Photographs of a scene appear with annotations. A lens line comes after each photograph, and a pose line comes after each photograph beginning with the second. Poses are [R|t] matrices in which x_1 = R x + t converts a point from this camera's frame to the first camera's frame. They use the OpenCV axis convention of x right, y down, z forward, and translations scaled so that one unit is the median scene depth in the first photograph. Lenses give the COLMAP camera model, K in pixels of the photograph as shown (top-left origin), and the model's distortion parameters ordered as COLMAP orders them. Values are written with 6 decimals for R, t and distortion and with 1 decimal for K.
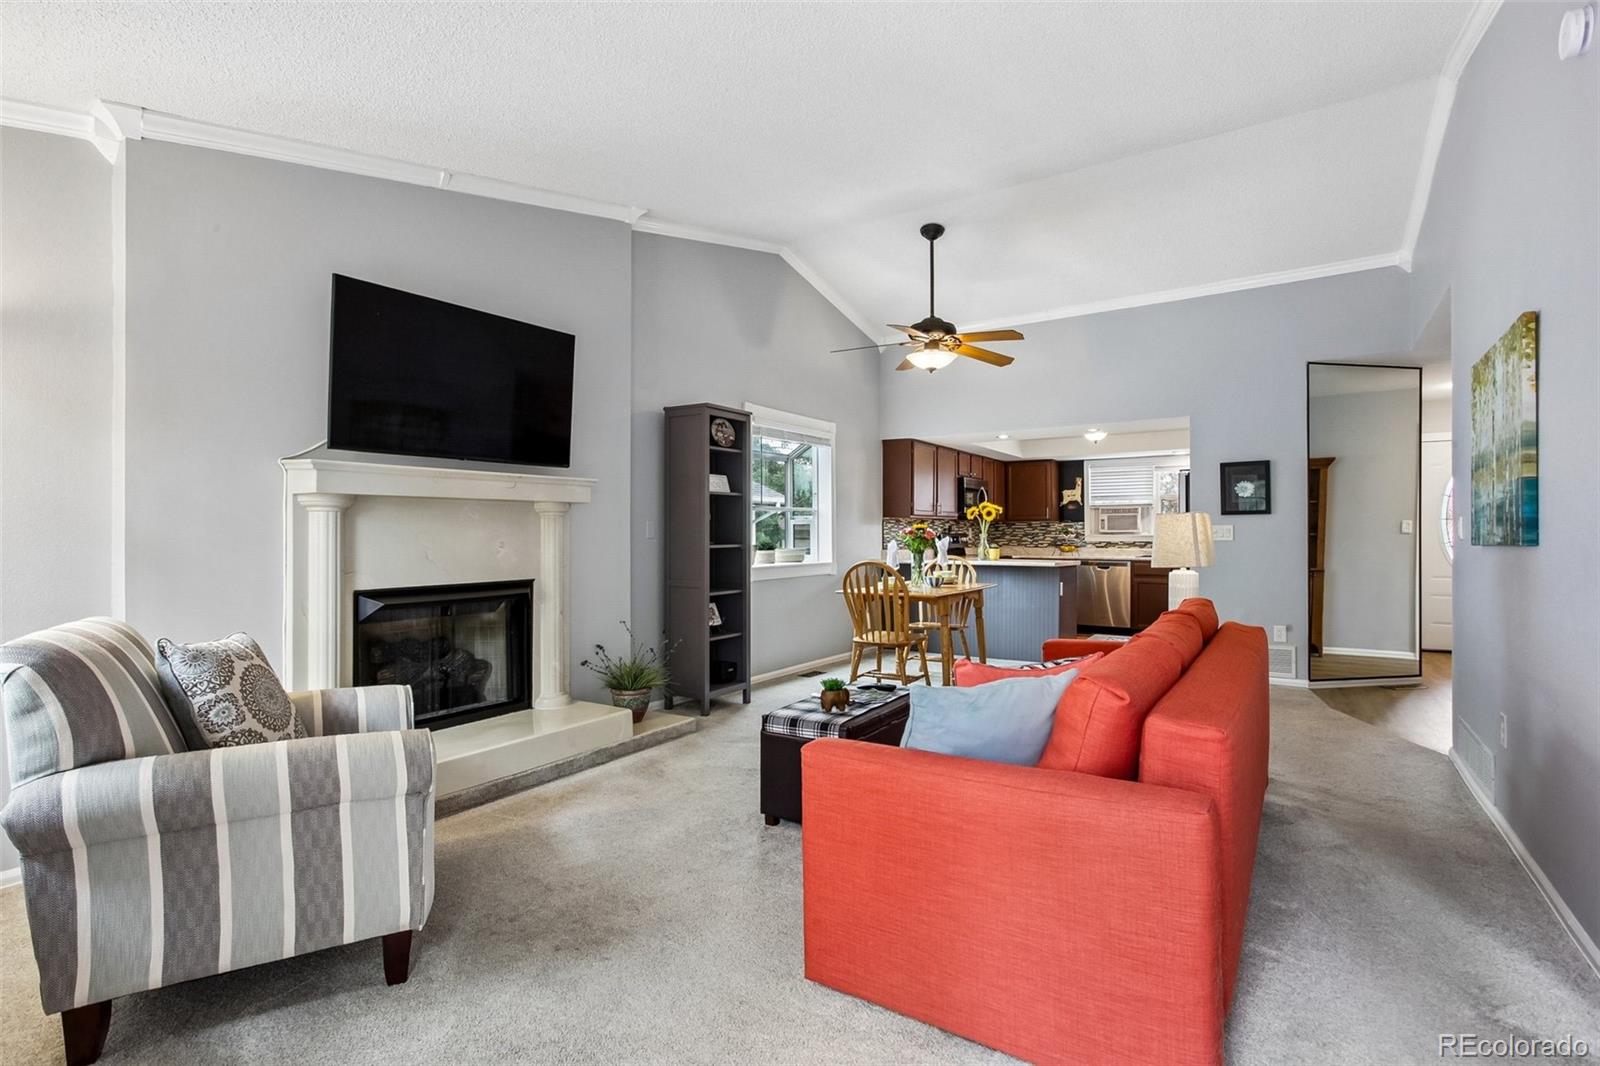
lens RADIAL K [[767.4, 0, 800.0], [0, 767.4, 533.0], [0, 0, 1]] dist [-0.000057, 0.000186]
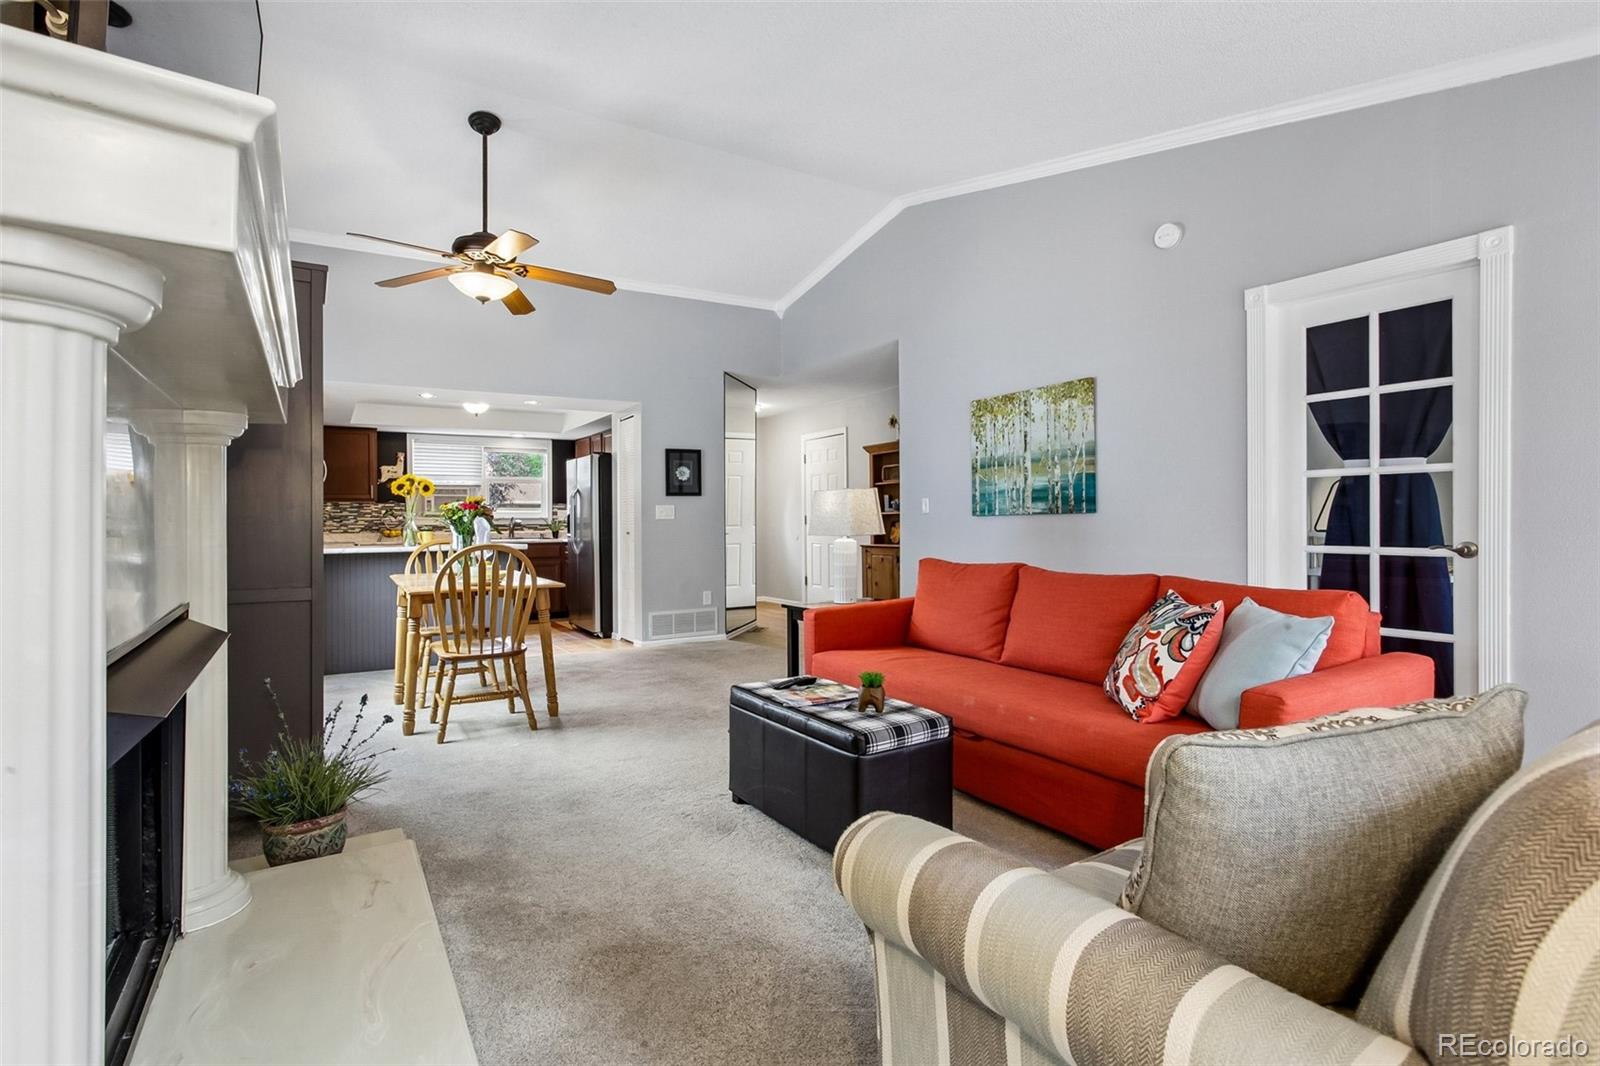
lens RADIAL K [[776.6, 0, 787.8], [0, 776.6, 529.1], [0, 0, 1]] dist [-0.011912, 0.000397]
pose [[0.433222, -0.011156, 0.901218, -0.263357], [0.004929, 0.999938, 0.010009, 0.009545], [-0.901274, 0.000106, 0.433250, 0.244673]]
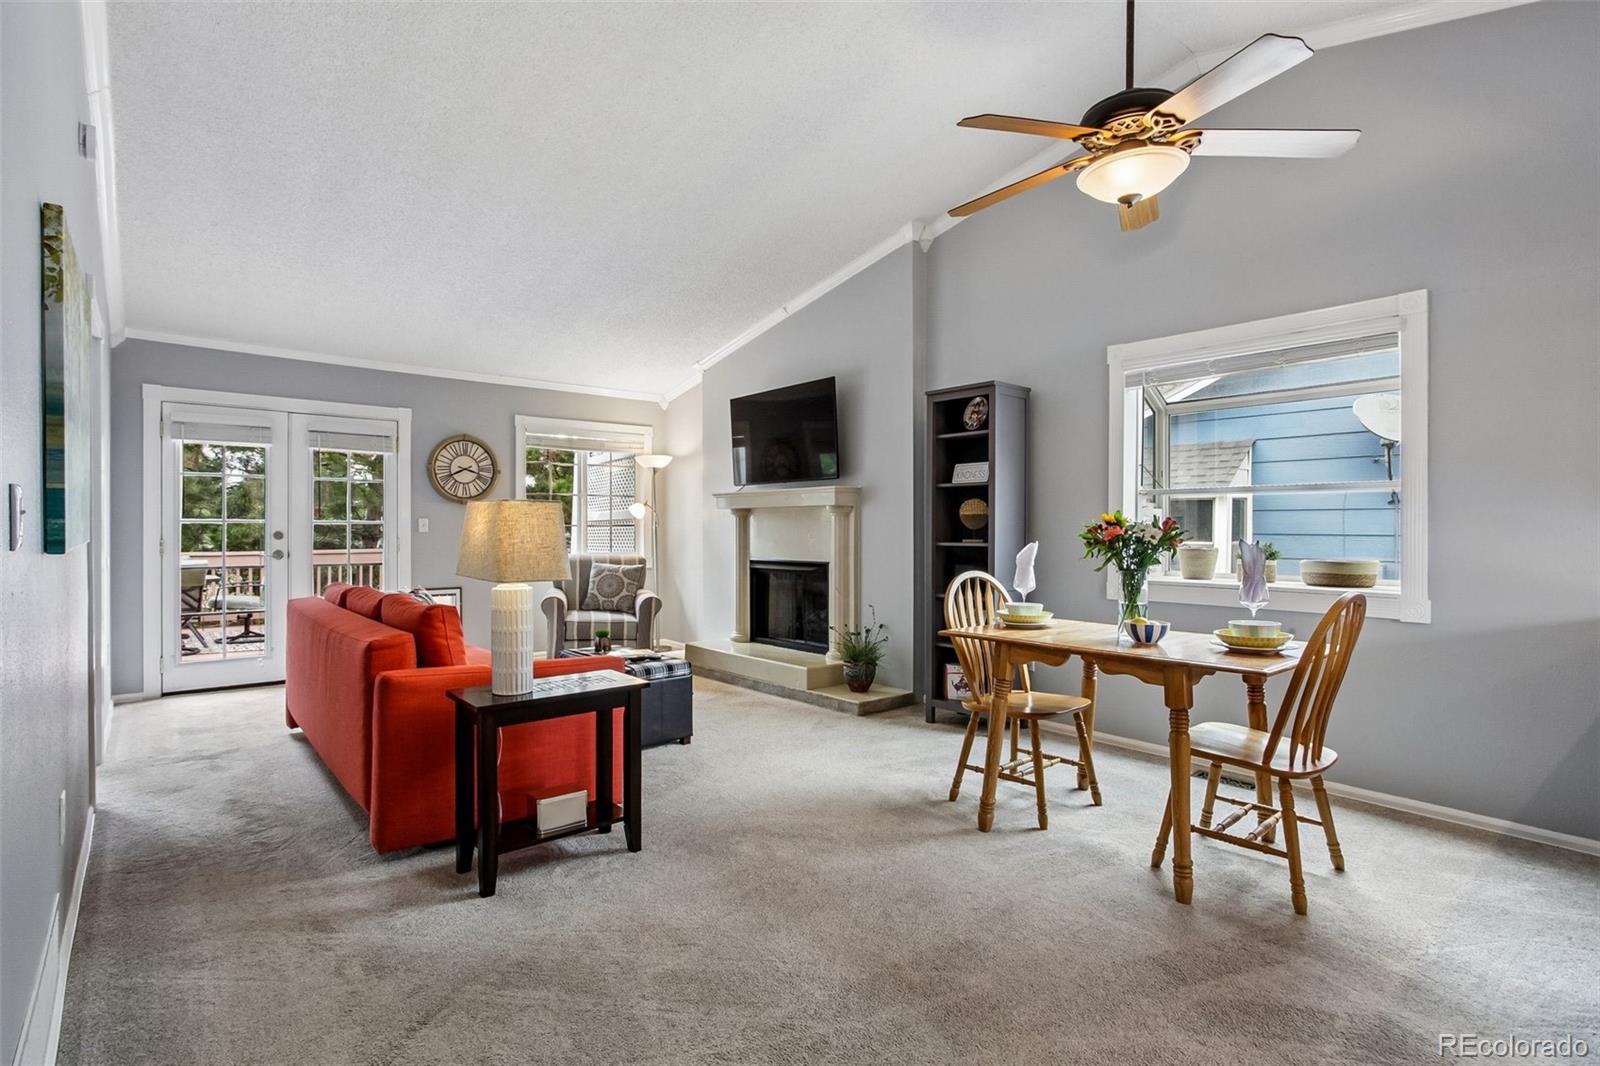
lens RADIAL K [[747.4, 0, 800.0], [0, 747.4, 533.0], [0, 0, 1]] dist [-0.035162, 0.000173]
pose [[-0.264982, 0.007624, -0.964223, 0.436605], [-0.003486, 0.999955, 0.008864, -0.001420], [0.964247, 0.005710, -0.264944, 0.595386]]
